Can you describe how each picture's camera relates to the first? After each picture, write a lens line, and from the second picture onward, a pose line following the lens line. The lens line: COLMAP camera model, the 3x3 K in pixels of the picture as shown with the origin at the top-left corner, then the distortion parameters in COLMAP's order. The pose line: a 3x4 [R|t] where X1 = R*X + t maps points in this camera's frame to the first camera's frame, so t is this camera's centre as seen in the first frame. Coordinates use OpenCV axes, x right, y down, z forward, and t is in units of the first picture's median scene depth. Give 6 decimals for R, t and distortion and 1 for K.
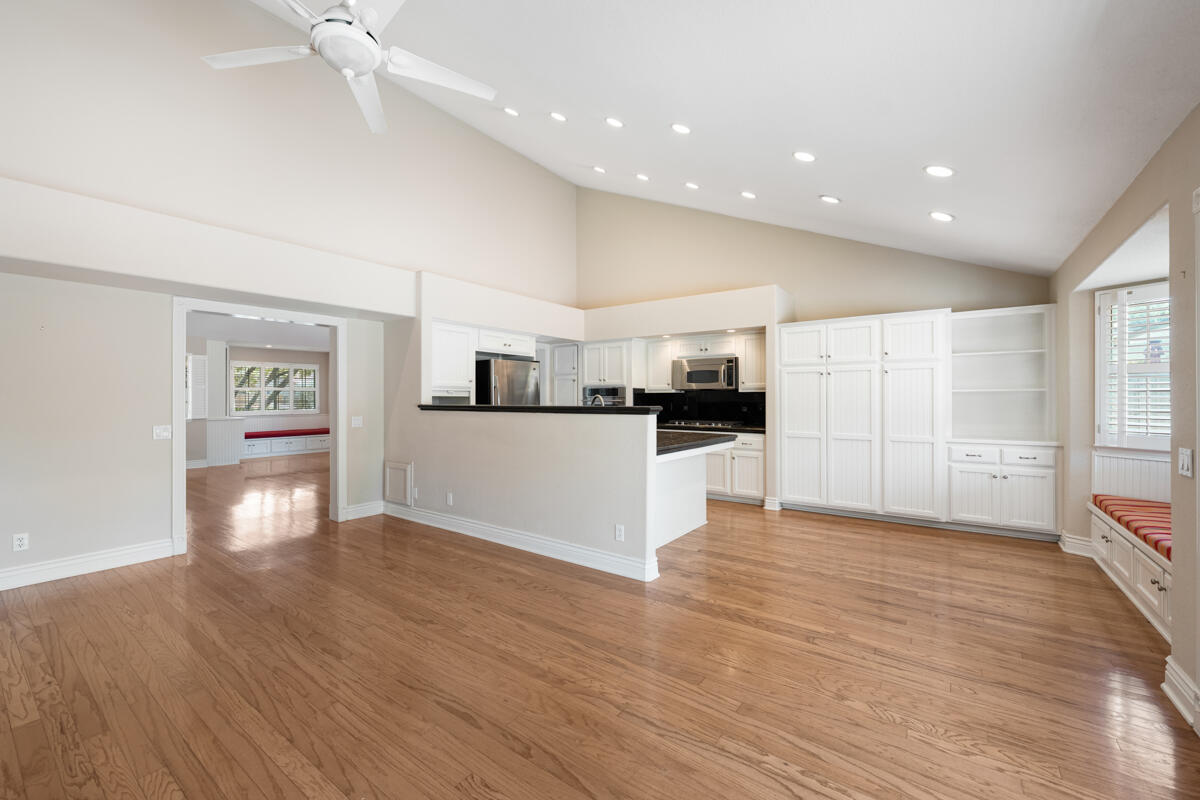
lens RADIAL K [[482.2, 0, 596.6], [0, 482.2, 394.8], [0, 0, 1]] dist [0.000289, -0.000038]
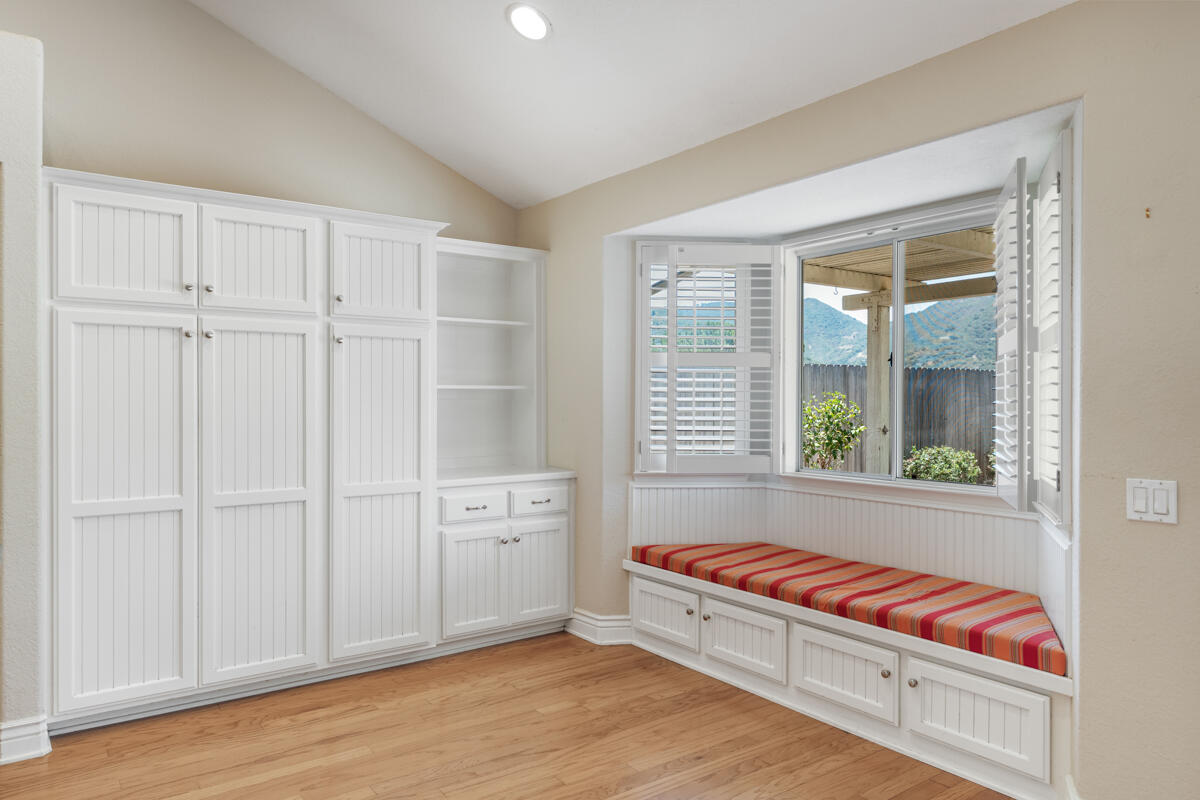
lens RADIAL K [[794.1, 0, 607.1], [0, 794.1, 401.1], [0, 0, 1]] dist [0.003265, -0.001224]
pose [[0.306255, 0.000827, 0.951949, -0.011280], [-0.008258, 0.999964, 0.001788, 0.003512], [-0.951914, -0.008409, 0.306251, 0.507408]]
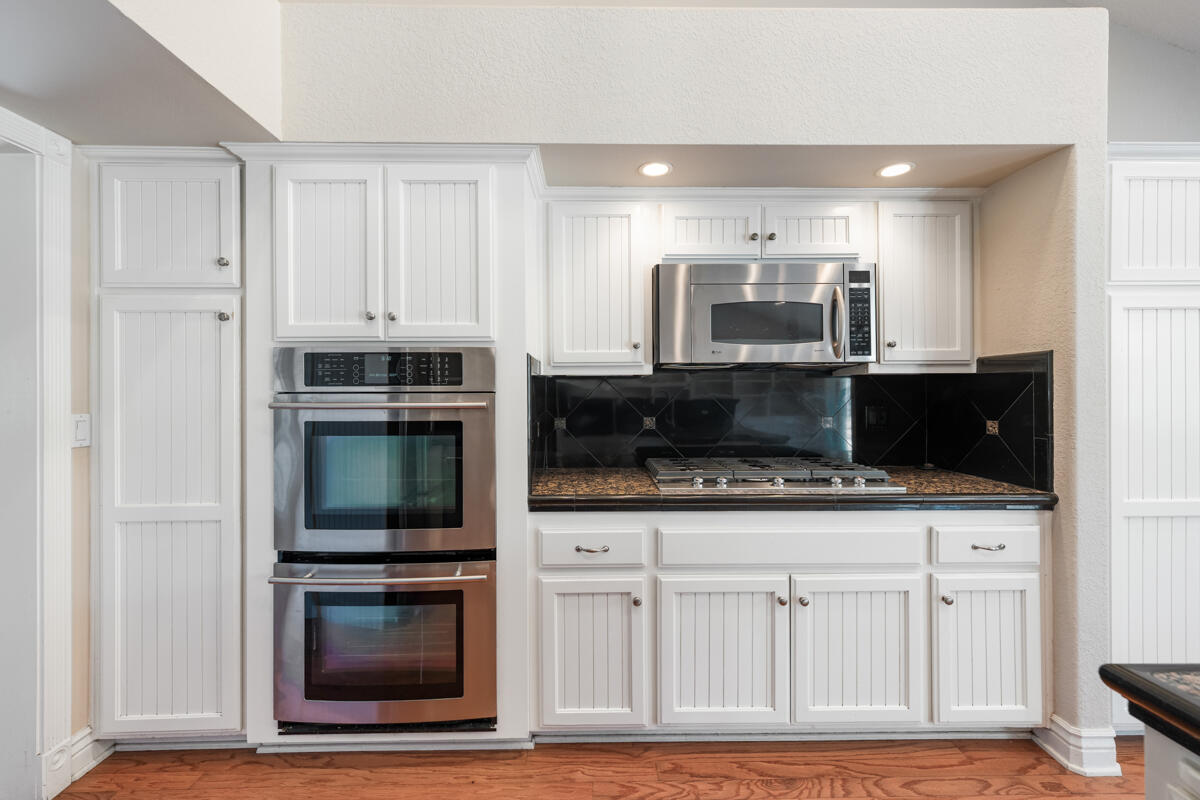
lens RADIAL K [[527.4, 0, 600.9], [0, 527.4, 399.1], [0, 0, 1]] dist [0.001936, 0.000263]
pose [[0.795292, 0.000831, 0.606226, -0.078186], [0.000195, 0.999999, -0.001628, 0.013242], [-0.606226, 0.001413, 0.795291, 0.971977]]
